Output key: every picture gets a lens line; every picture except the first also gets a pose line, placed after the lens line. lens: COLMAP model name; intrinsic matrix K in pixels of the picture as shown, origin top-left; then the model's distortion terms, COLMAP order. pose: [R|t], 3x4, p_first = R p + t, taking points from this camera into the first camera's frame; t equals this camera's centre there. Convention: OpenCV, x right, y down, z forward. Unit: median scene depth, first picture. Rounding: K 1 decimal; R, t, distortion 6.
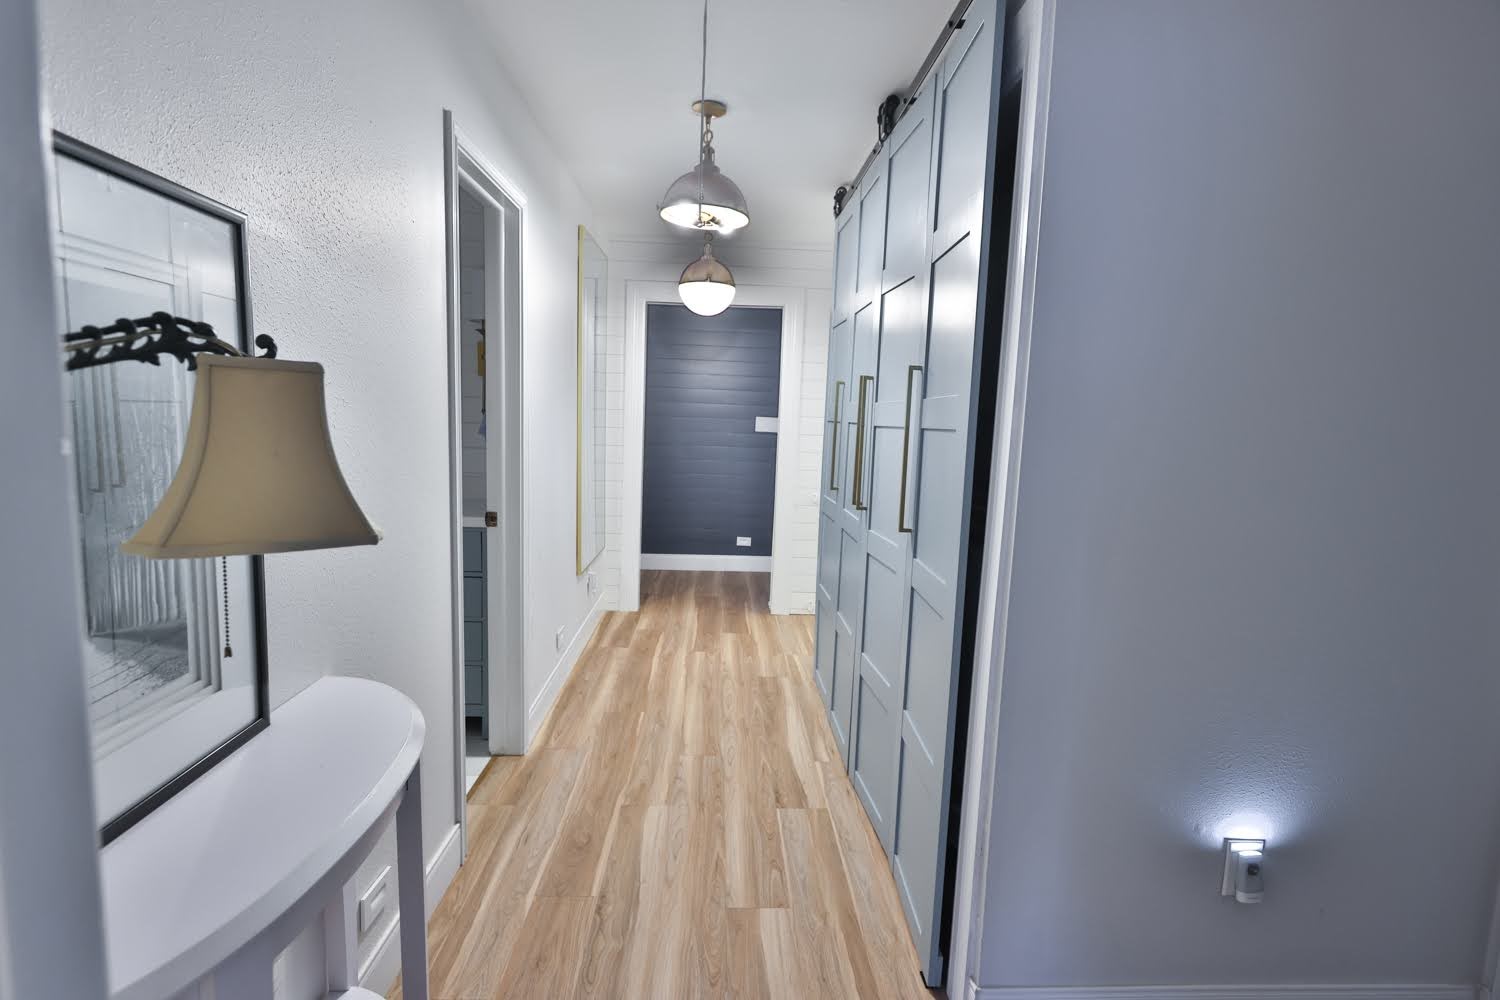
lens RADIAL K [[703.4, 0, 750.5], [0, 703.4, 497.4], [0, 0, 1]] dist [0.001379, 0.000362]
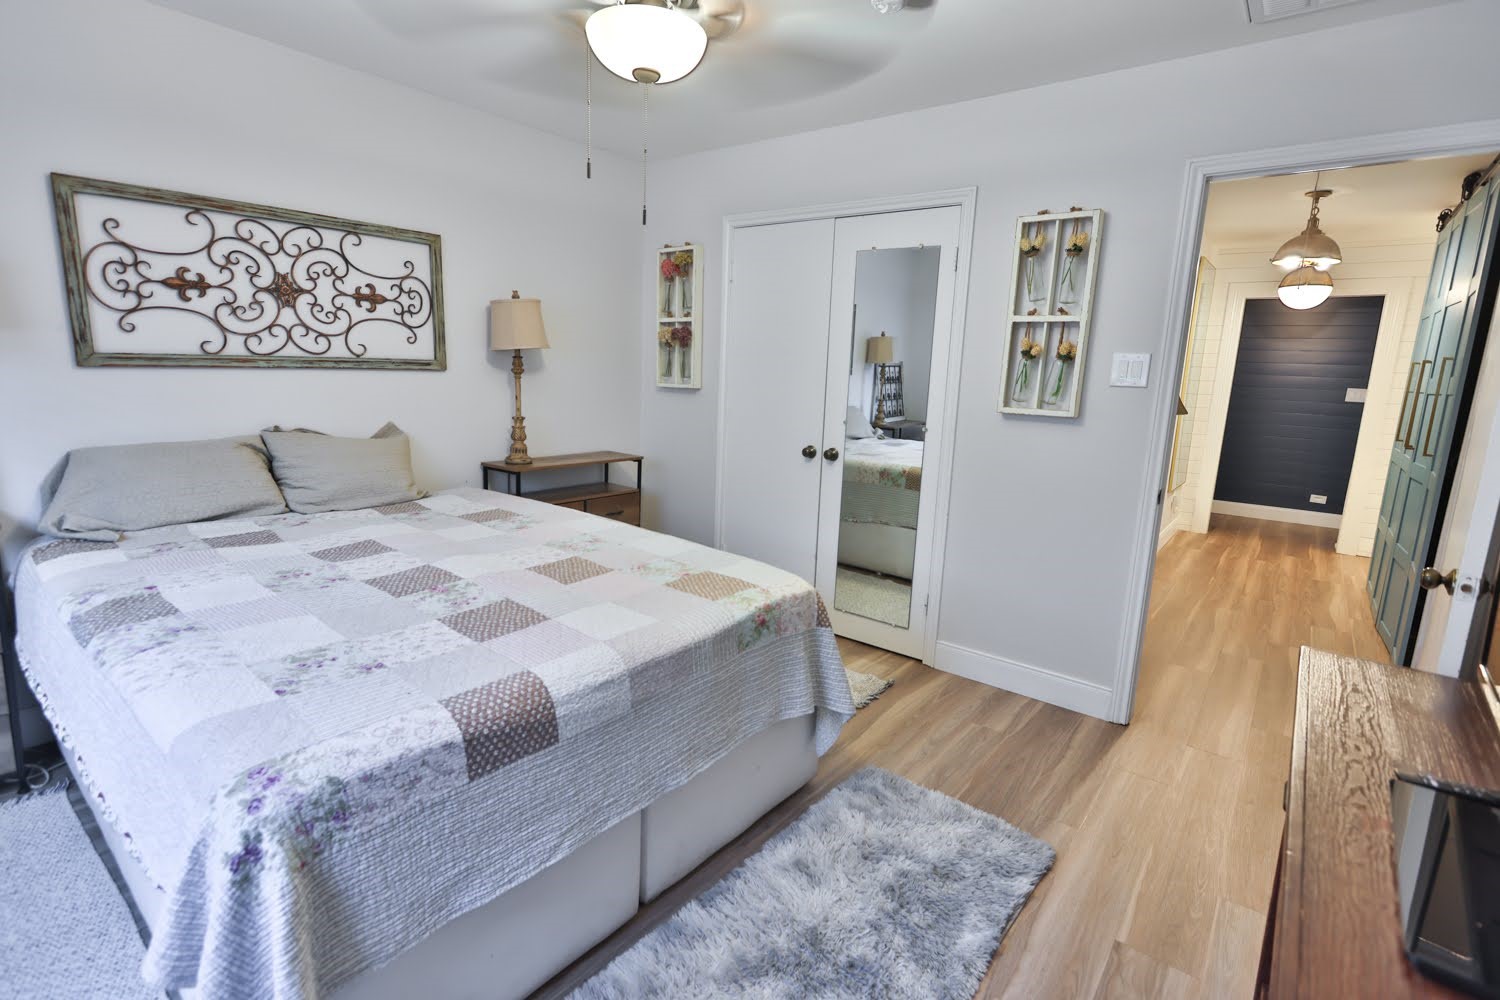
lens RADIAL K [[703.4, 0, 750.0], [0, 703.4, 496.2], [0, 0, 1]] dist [0.001379, 0.000362]
pose [[0.755586, 0.109200, -0.645884, 0.043476], [-0.082599, 0.994020, 0.071432, 0.074447], [0.649822, -0.000624, 0.760087, -0.632933]]
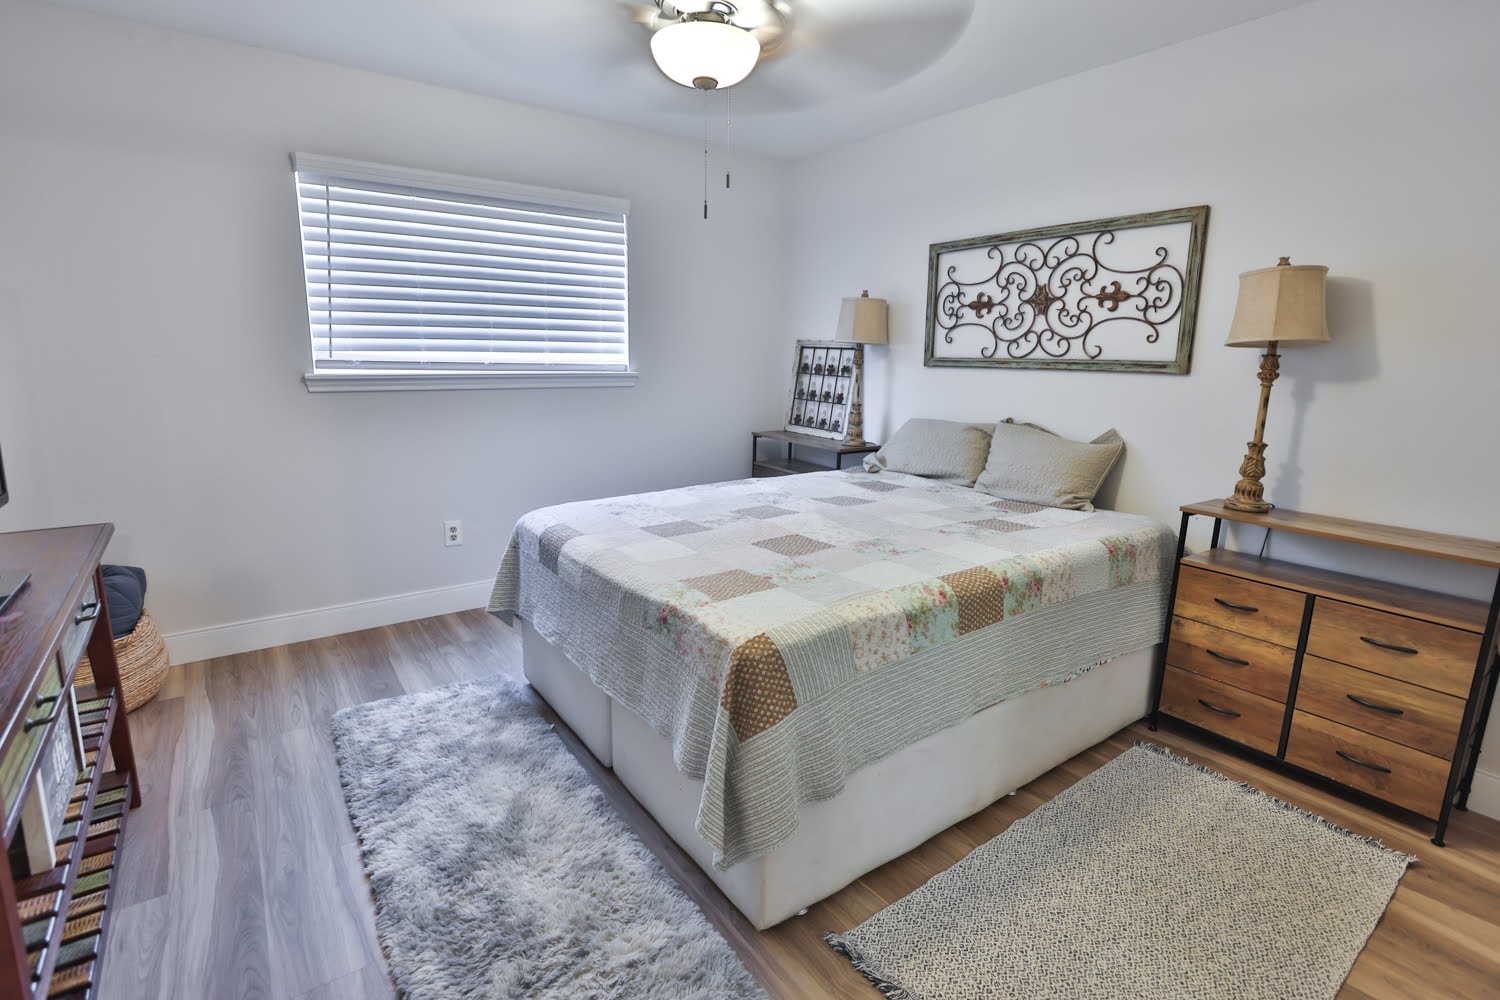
lens RADIAL K [[729.2, 0, 749.8], [0, 729.2, 500.2], [0, 0, 1]] dist [-0.002994, -0.000126]
pose [[-0.832911, 0.058653, -0.550290, -0.249991], [-0.114409, 0.954636, 0.274919, -0.207195], [0.541452, 0.291941, -0.788416, 1.796666]]
